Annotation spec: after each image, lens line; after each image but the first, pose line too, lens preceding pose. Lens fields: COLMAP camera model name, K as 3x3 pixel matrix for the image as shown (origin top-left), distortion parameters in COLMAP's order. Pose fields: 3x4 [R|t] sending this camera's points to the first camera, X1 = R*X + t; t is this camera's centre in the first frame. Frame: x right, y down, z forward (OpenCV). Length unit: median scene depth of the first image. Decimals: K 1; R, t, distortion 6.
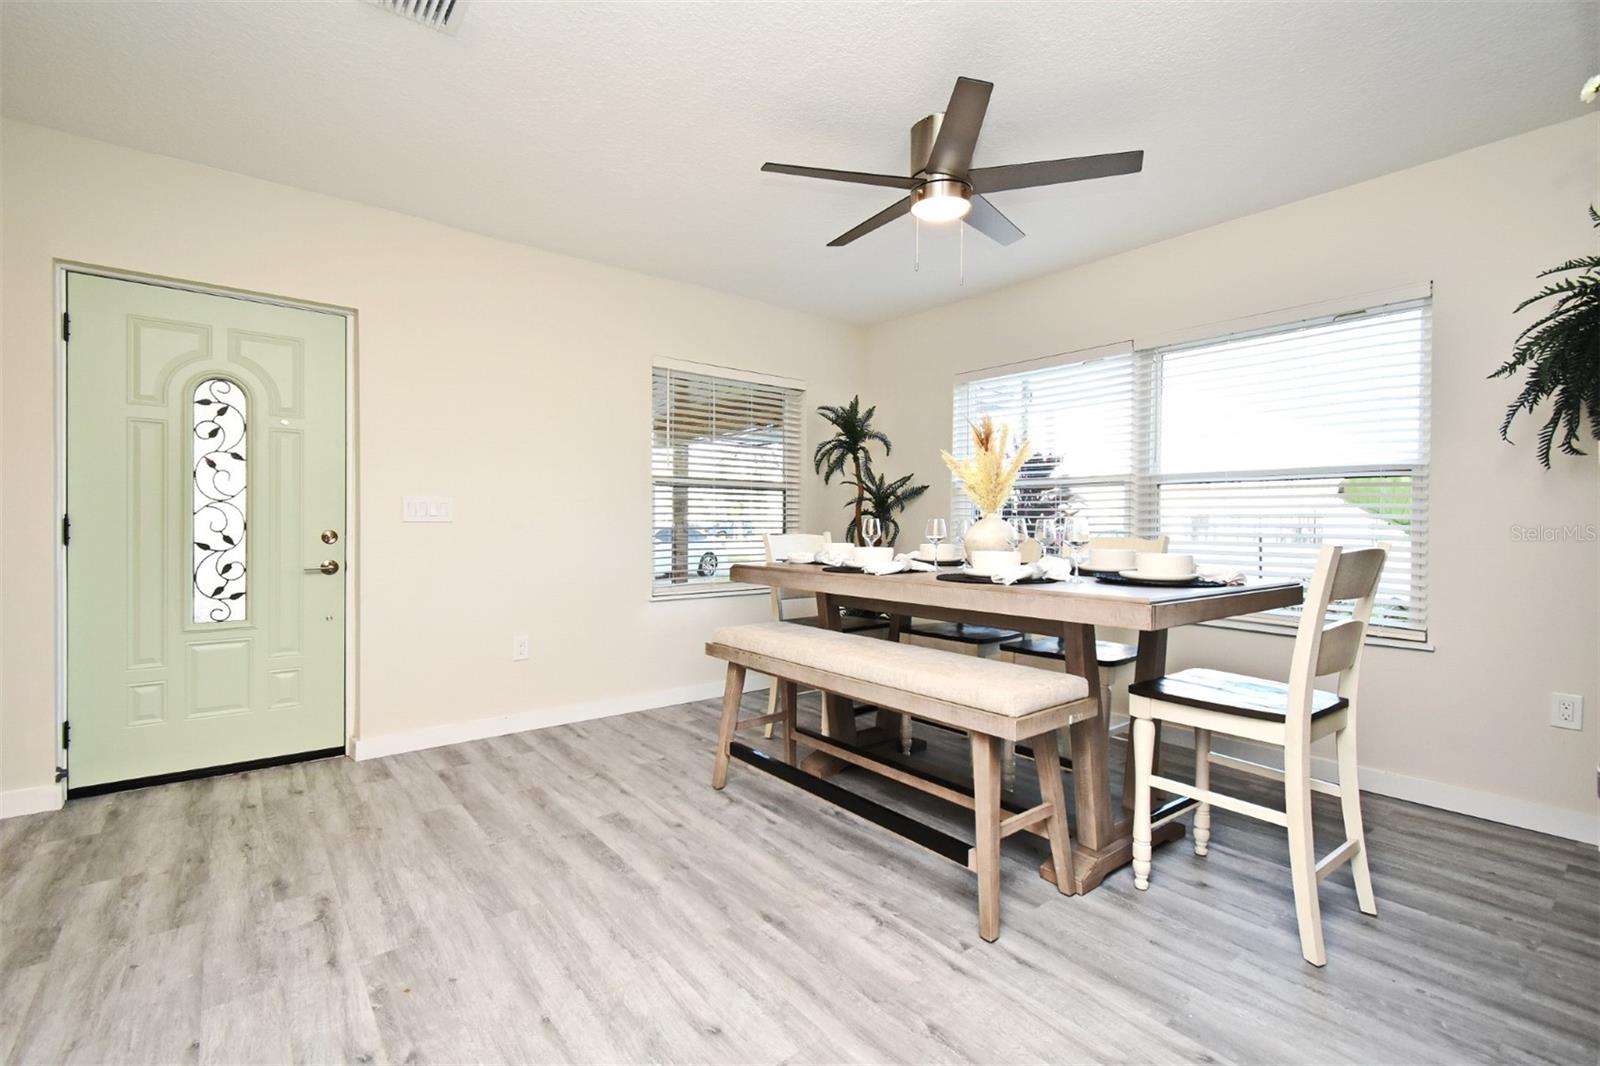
lens RADIAL K [[709.8, 0, 800.0], [0, 709.8, 533.0], [0, 0, 1]] dist [0.010174, -0.004911]
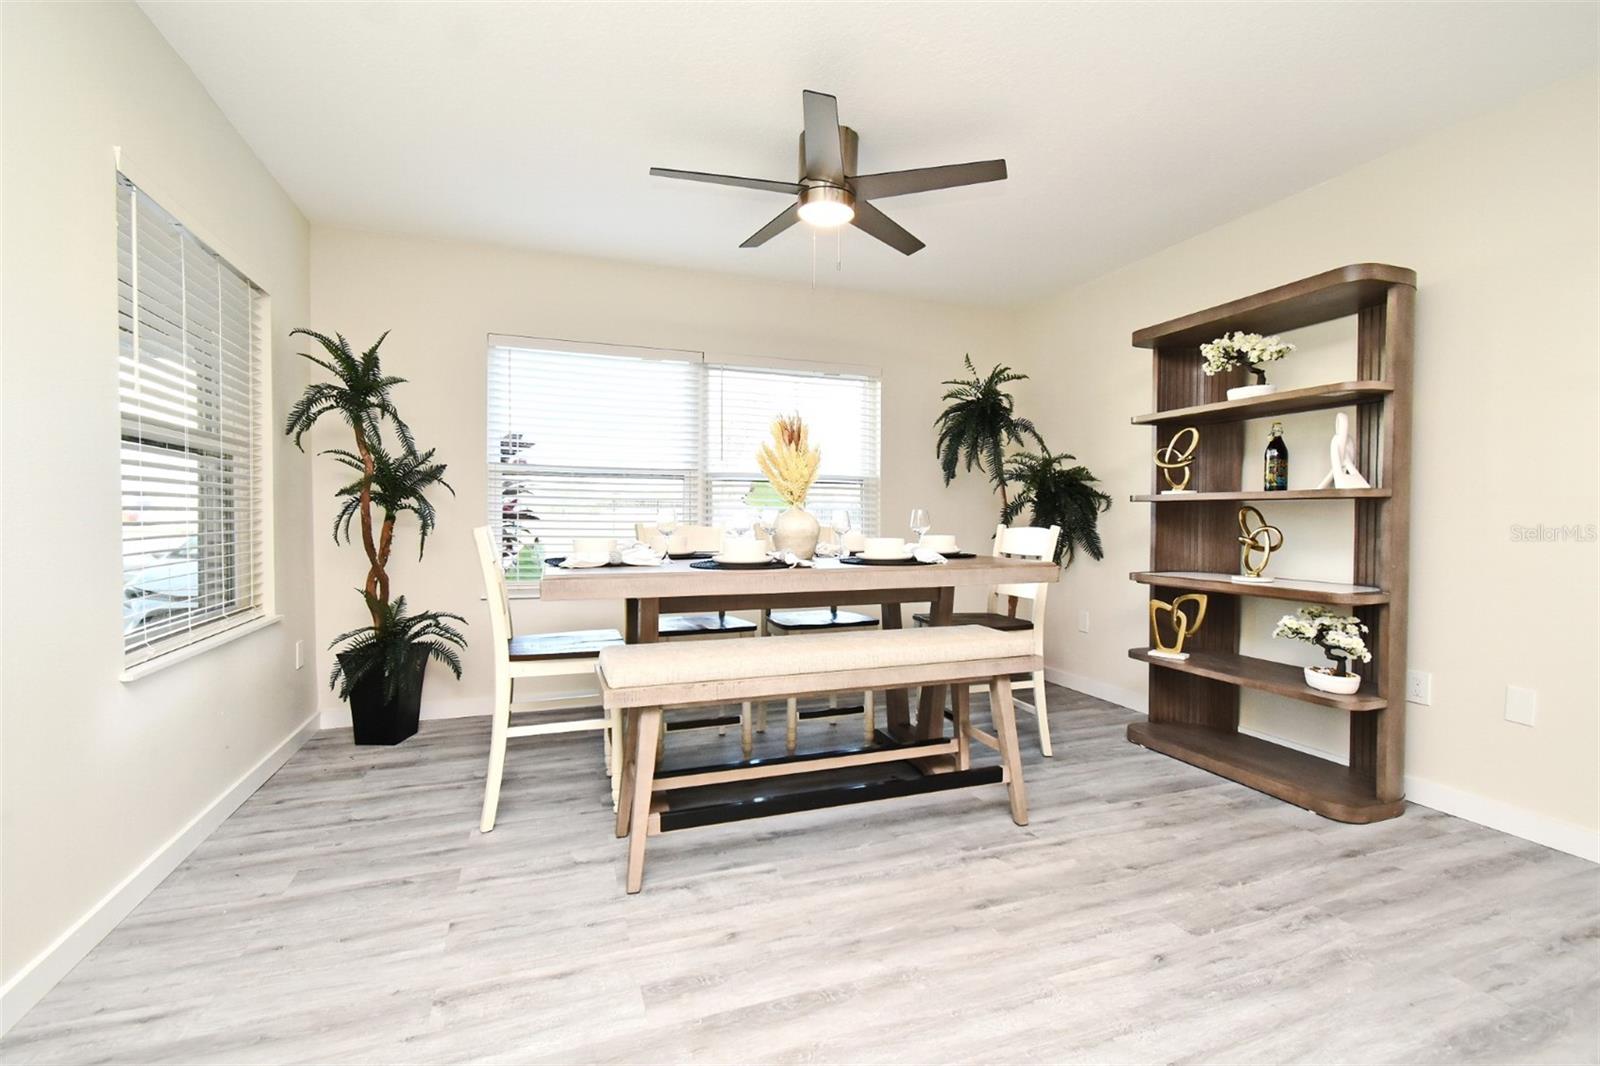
lens RADIAL K [[704.9, 0, 806.3], [0, 704.9, 533.4], [0, 0, 1]] dist [0.009696, -0.005186]
pose [[0.316894, -0.028950, 0.948019, -0.725668], [0.009308, 0.999581, 0.027413, -0.013443], [-0.948415, 0.000137, 0.317031, 0.625636]]
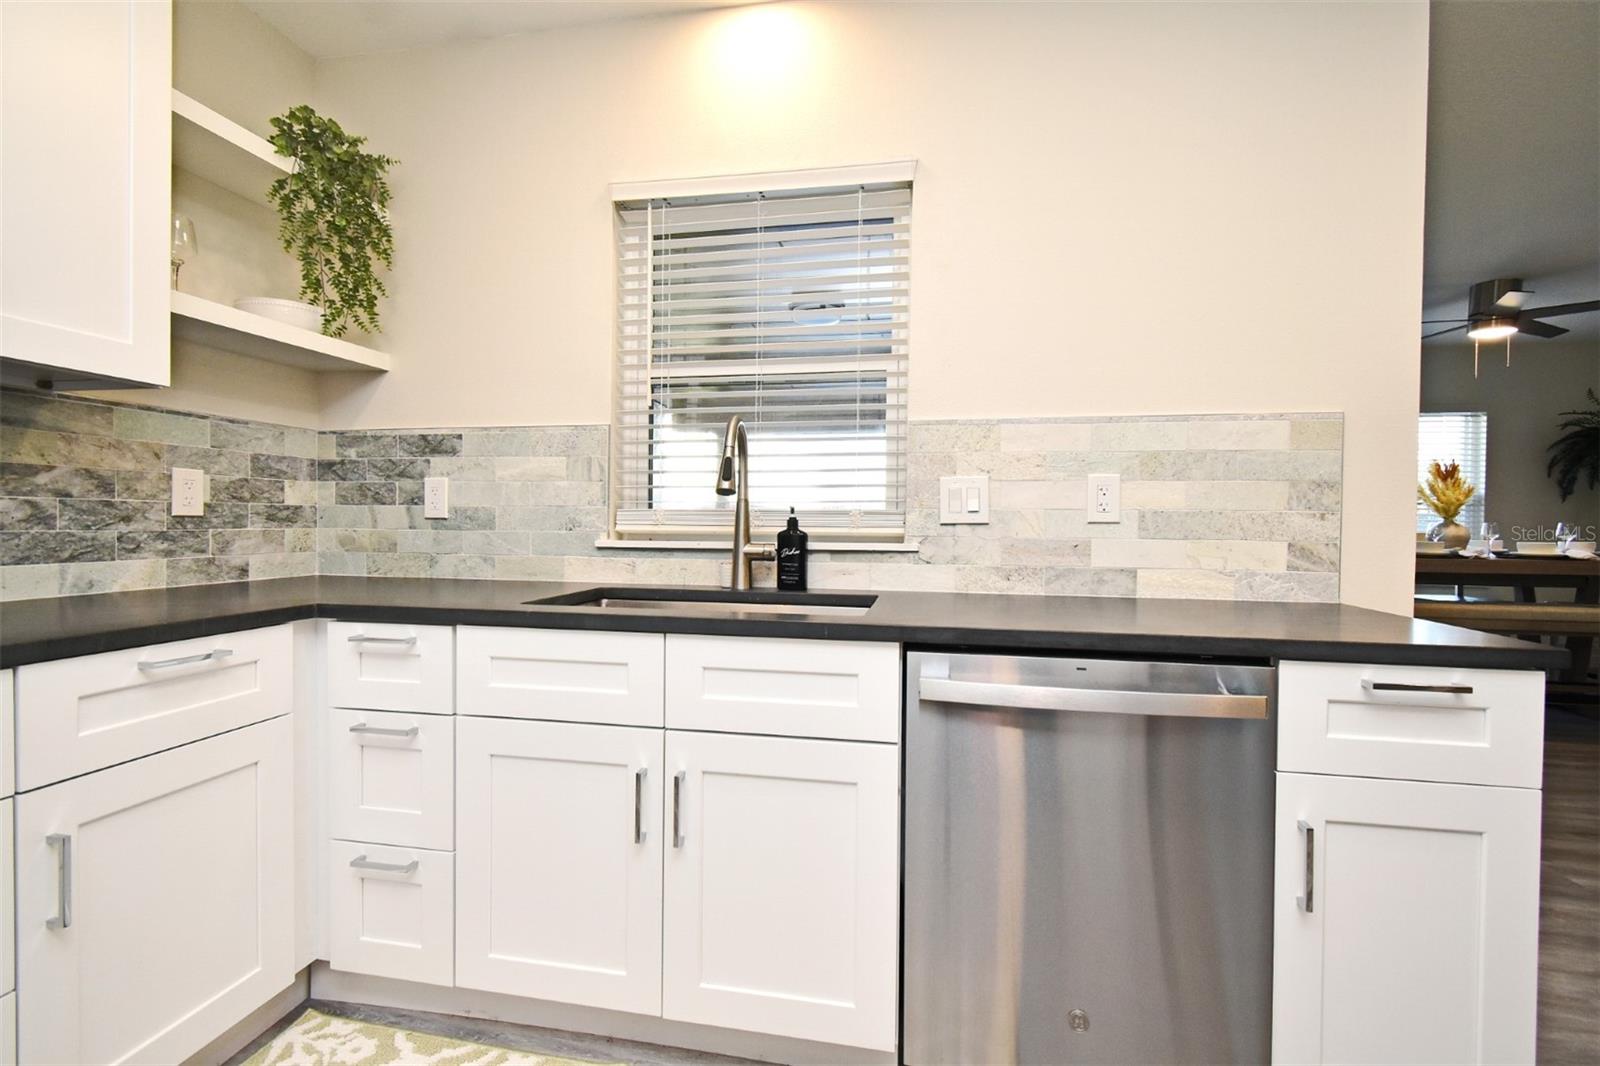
lens RADIAL K [[704.9, 0, 806.3], [0, 704.9, 533.4], [0, 0, 1]] dist [0.009696, -0.005186]
pose [[0.761040, -0.012555, 0.648583, -1.834807], [0.003966, 0.999884, 0.014702, -0.024948], [-0.648693, -0.008617, 0.761002, 0.701550]]
